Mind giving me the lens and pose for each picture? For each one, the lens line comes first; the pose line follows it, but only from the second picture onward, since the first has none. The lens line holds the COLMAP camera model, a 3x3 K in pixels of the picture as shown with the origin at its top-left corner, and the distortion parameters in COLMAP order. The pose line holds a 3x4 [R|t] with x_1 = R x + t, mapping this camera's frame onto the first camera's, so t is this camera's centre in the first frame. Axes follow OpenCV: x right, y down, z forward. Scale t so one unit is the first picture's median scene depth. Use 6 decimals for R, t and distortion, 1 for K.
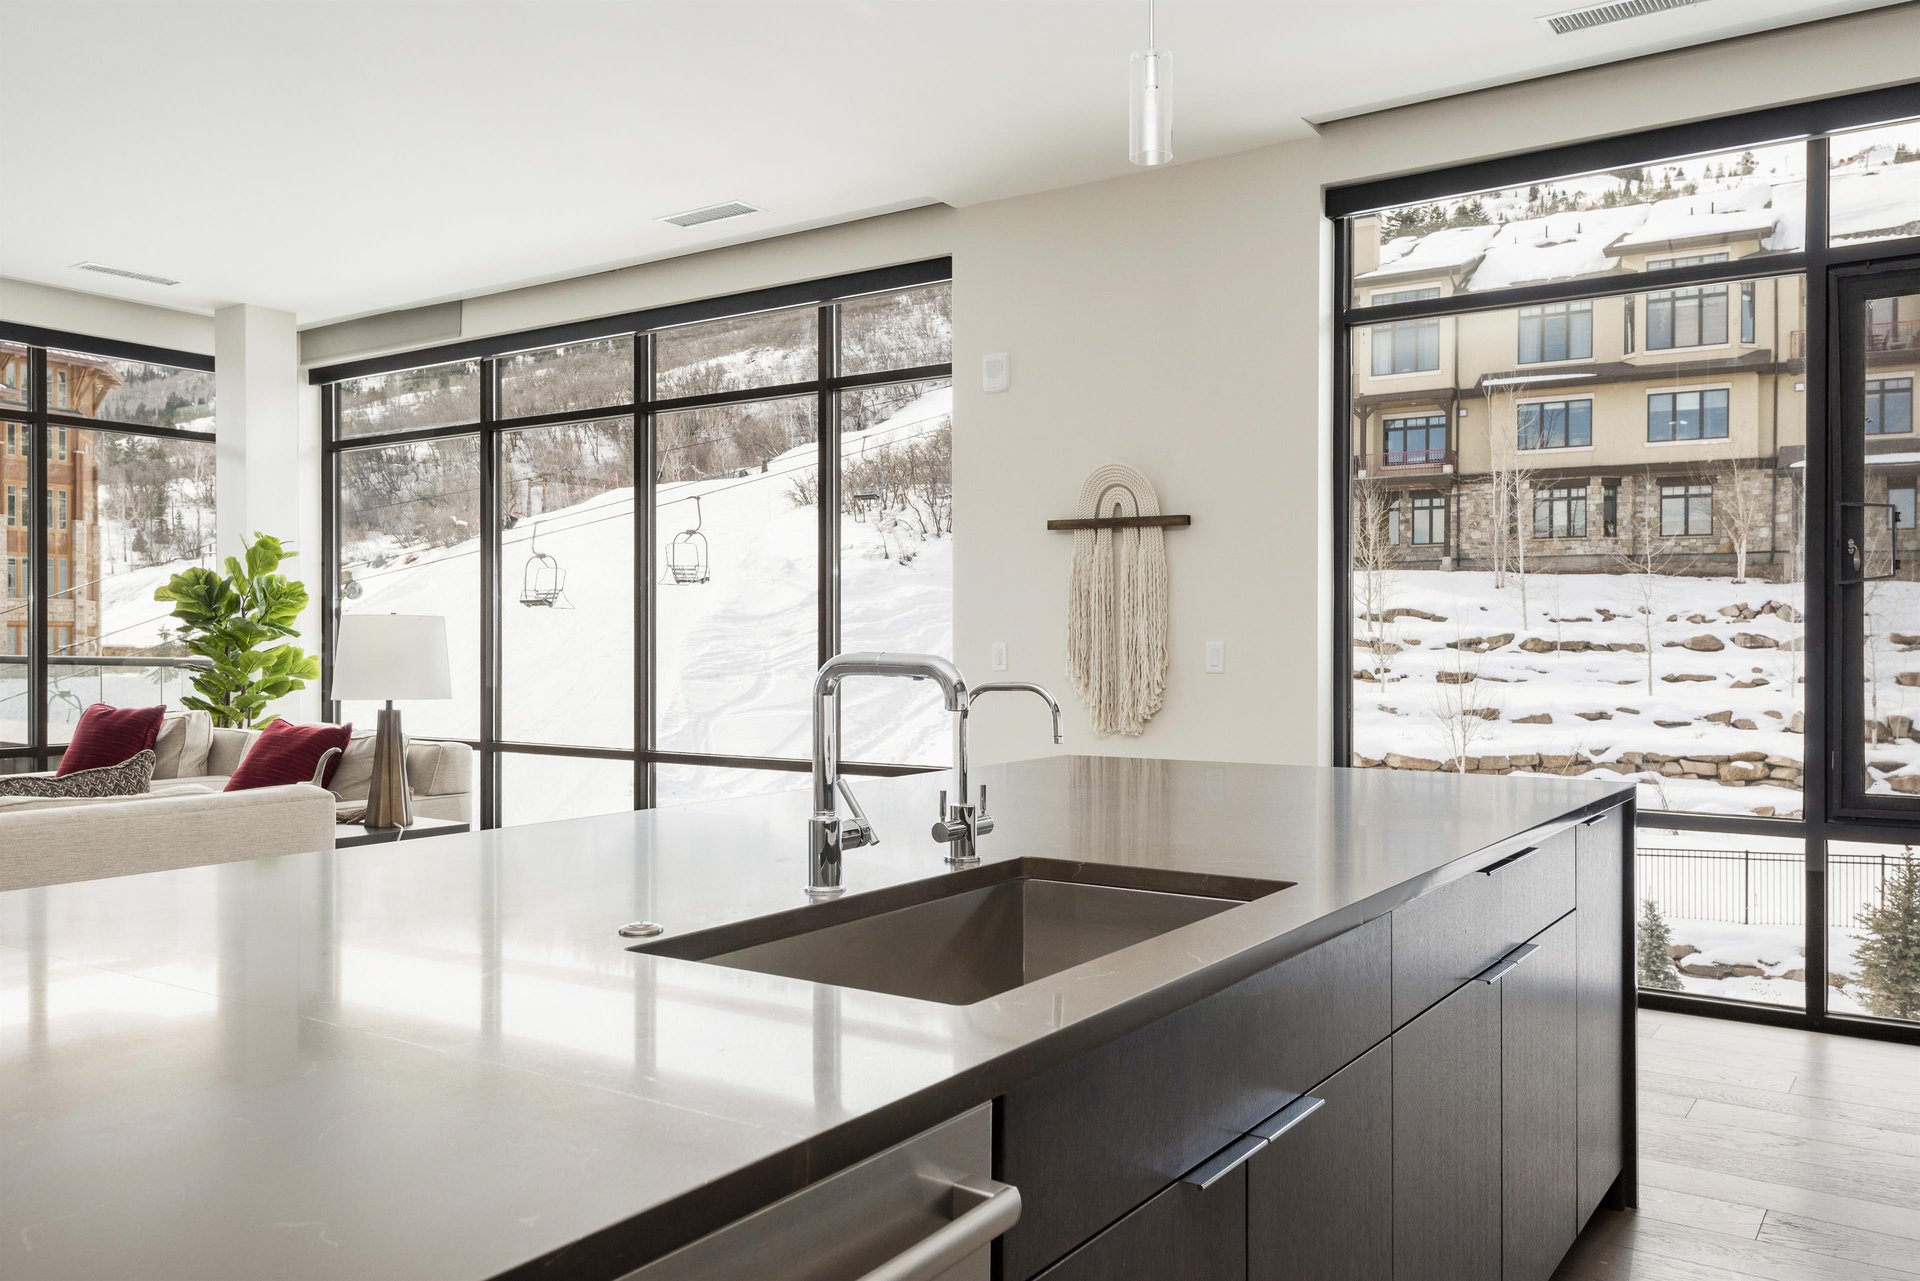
lens RADIAL K [[1455.7, 0, 964.5], [0, 1455.7, 640.9], [0, 0, 1]] dist [0.001876, 0.000474]
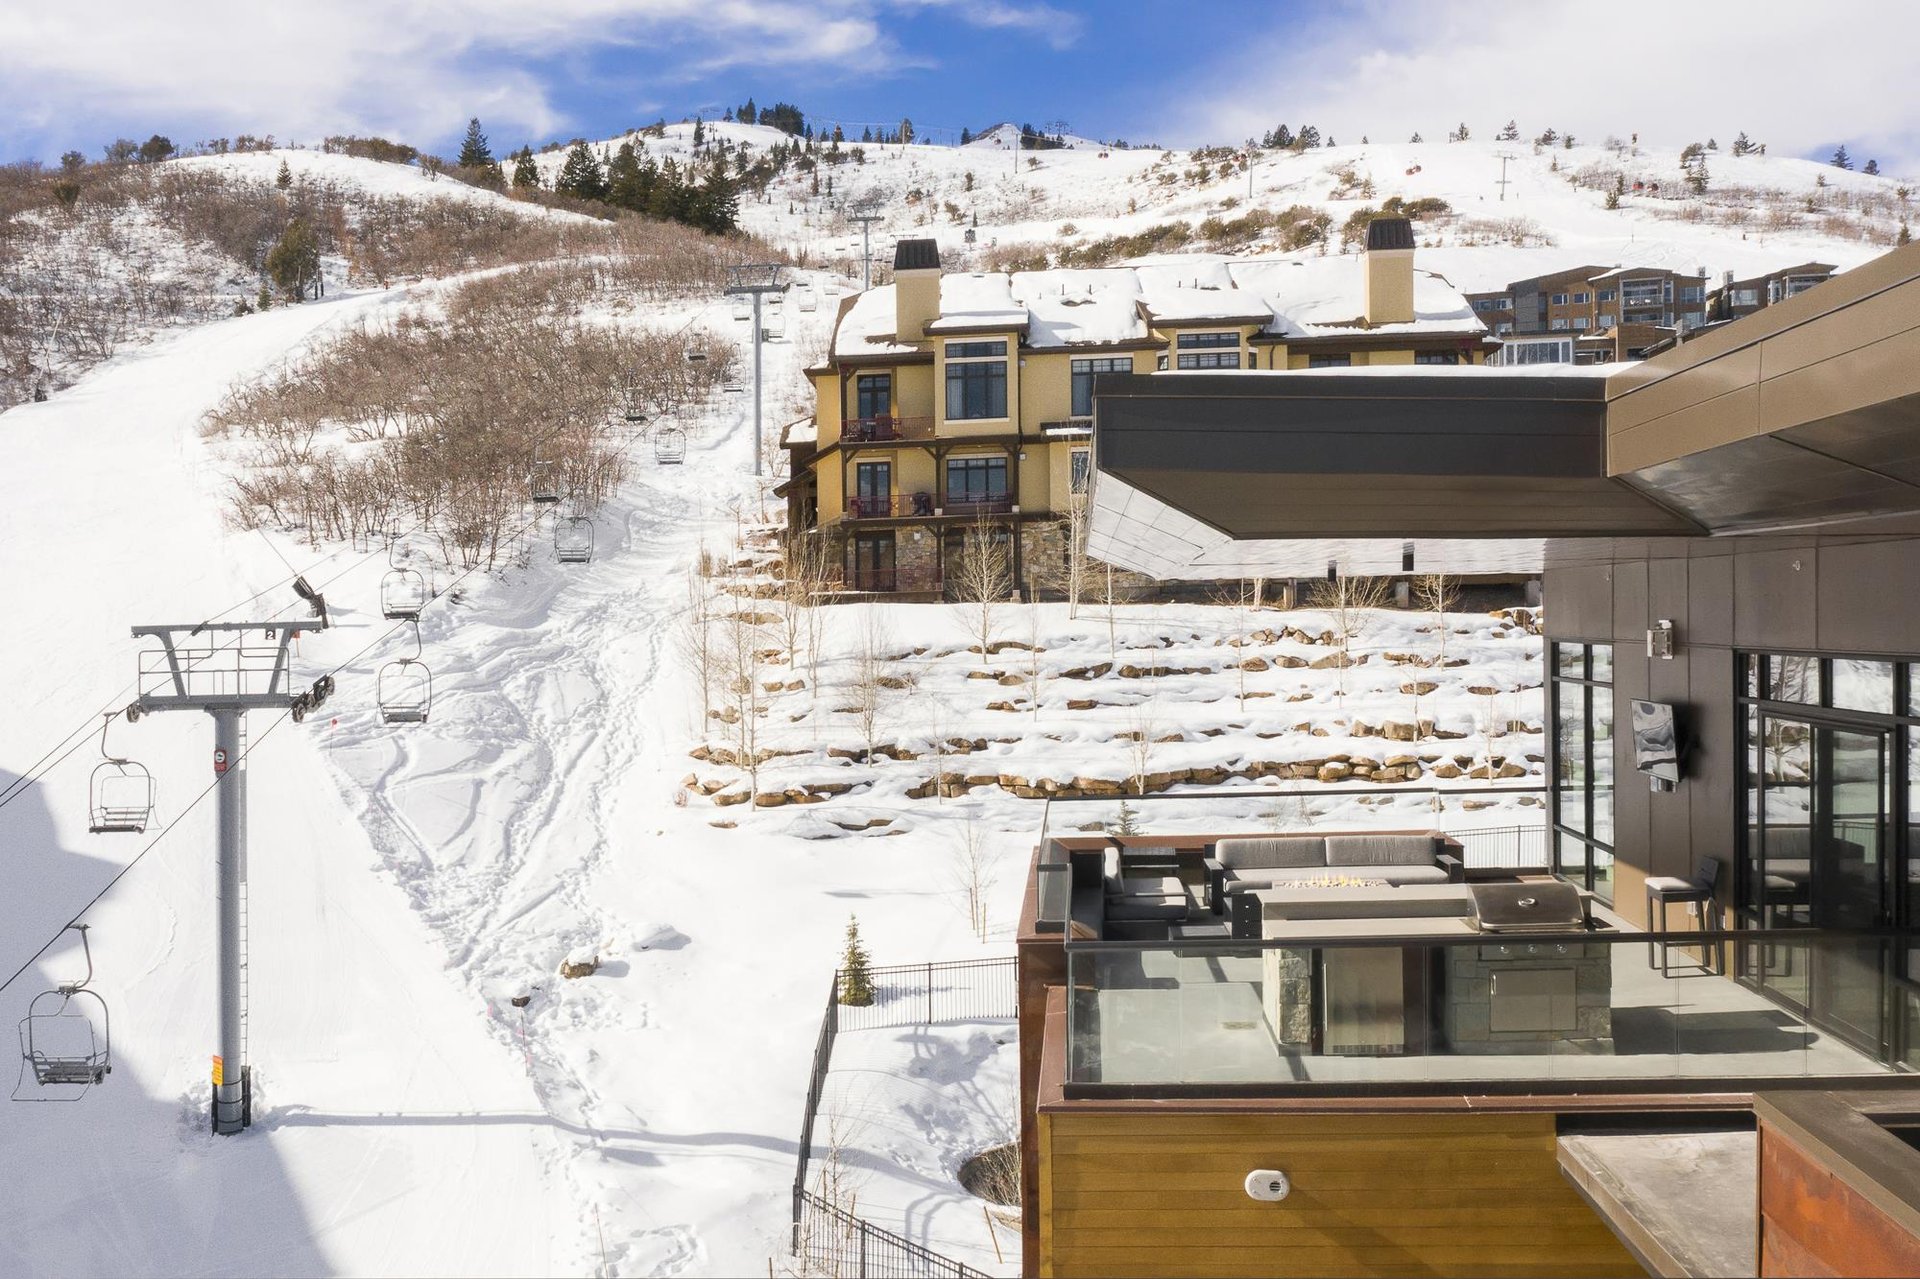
lens RADIAL K [[1743.9, 0, 960.0], [0, 1743.9, 639.5], [0, 0, 1]] dist [-0.004607, -0.069868]
pose [[0.860650, -0.031848, 0.508201, -0.356332], [0.031104, 0.999467, 0.009959, -0.034333], [-0.508247, 0.007236, 0.861181, -0.092642]]
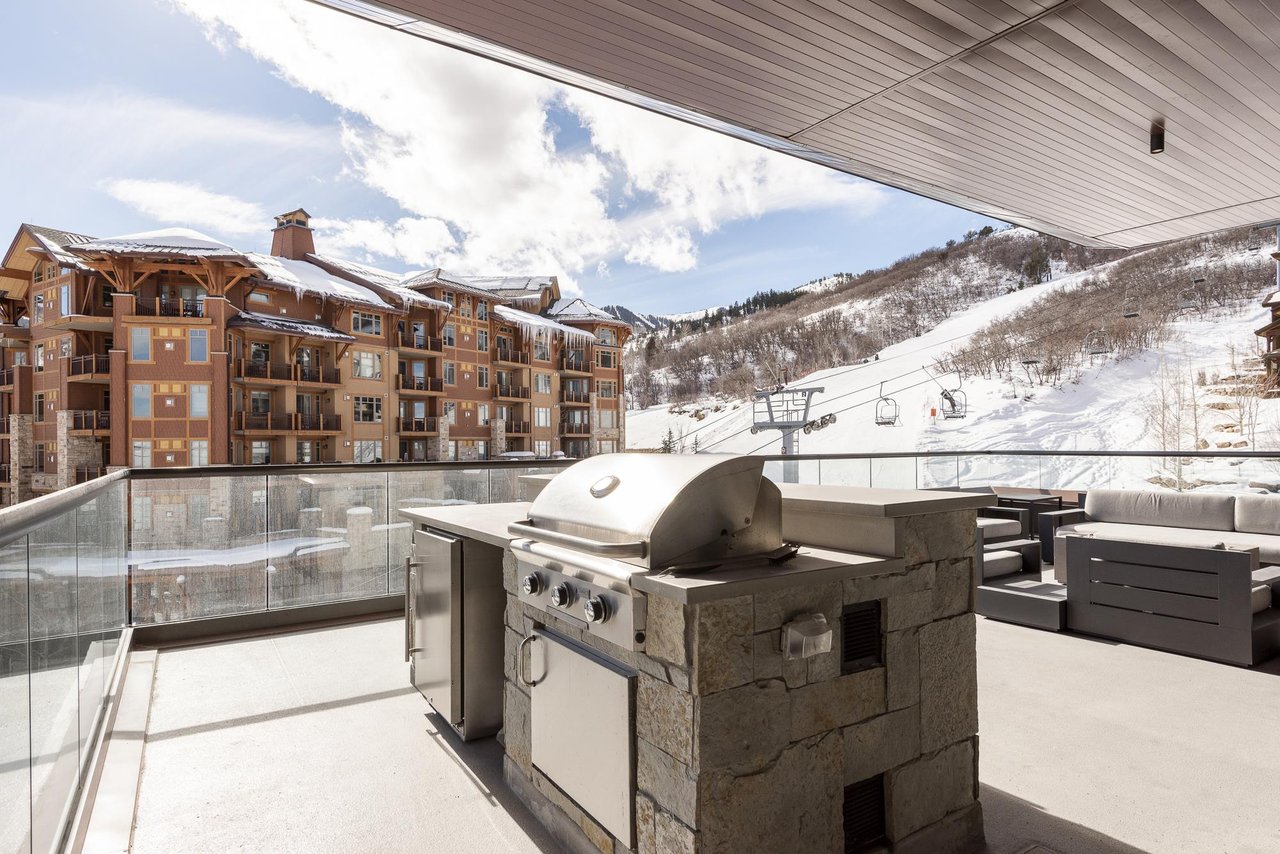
lens RADIAL K [[691.0, 0, 640.0], [0, 691.0, 427.0], [0, 0, 1]] dist [0.029002, -0.025132]
pose [[0.921706, -0.020402, -0.387351, -0.167849], [0.009054, 0.999475, -0.031101, 0.002866], [0.387782, 0.025159, 0.921408, 0.020553]]
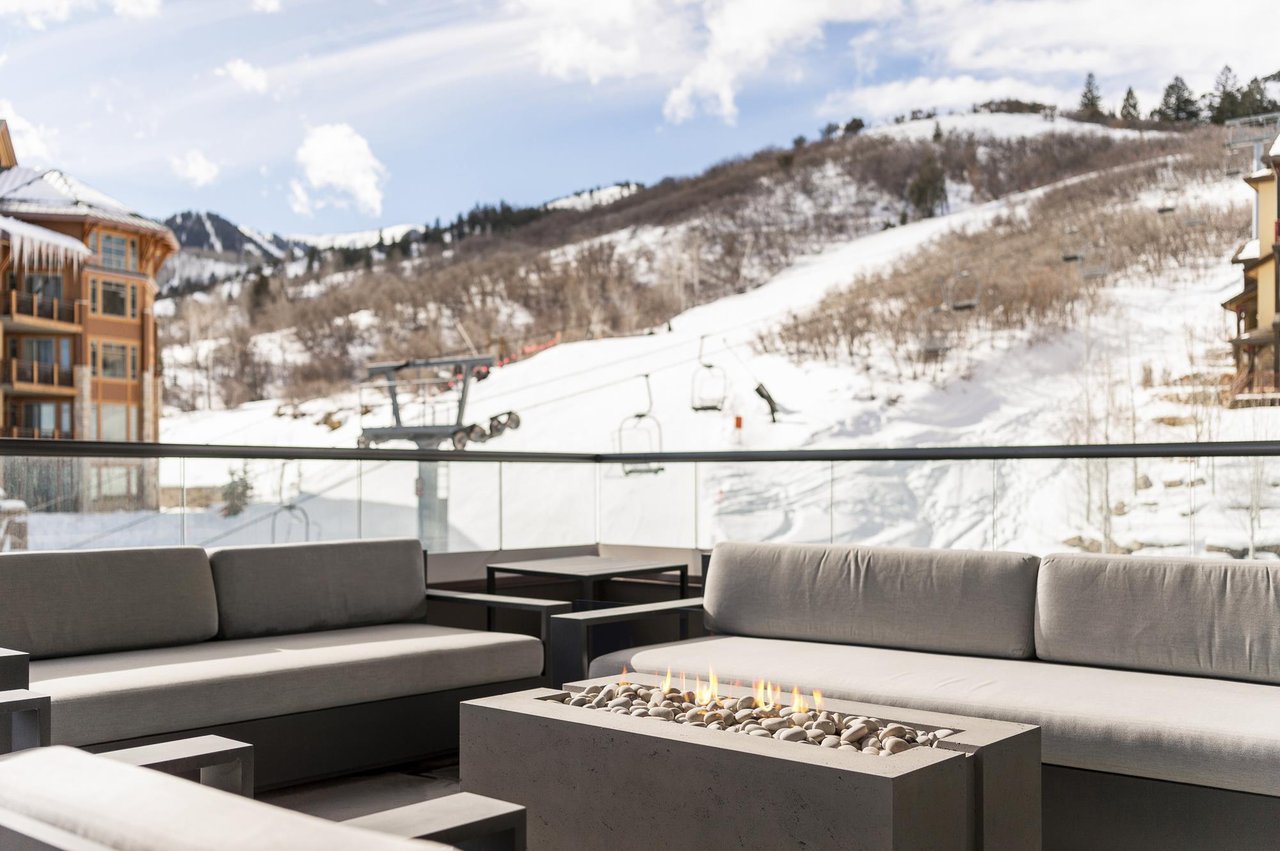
lens RADIAL K [[1272.2, 0, 618.3], [0, 1272.2, 456.3], [0, 0, 1]] dist [-0.003527, -0.016041]
pose [[0.992644, -0.004714, -0.120975, -0.139479], [0.001607, 0.999667, -0.025773, 0.007354], [0.121056, 0.025389, 0.992321, 0.084430]]
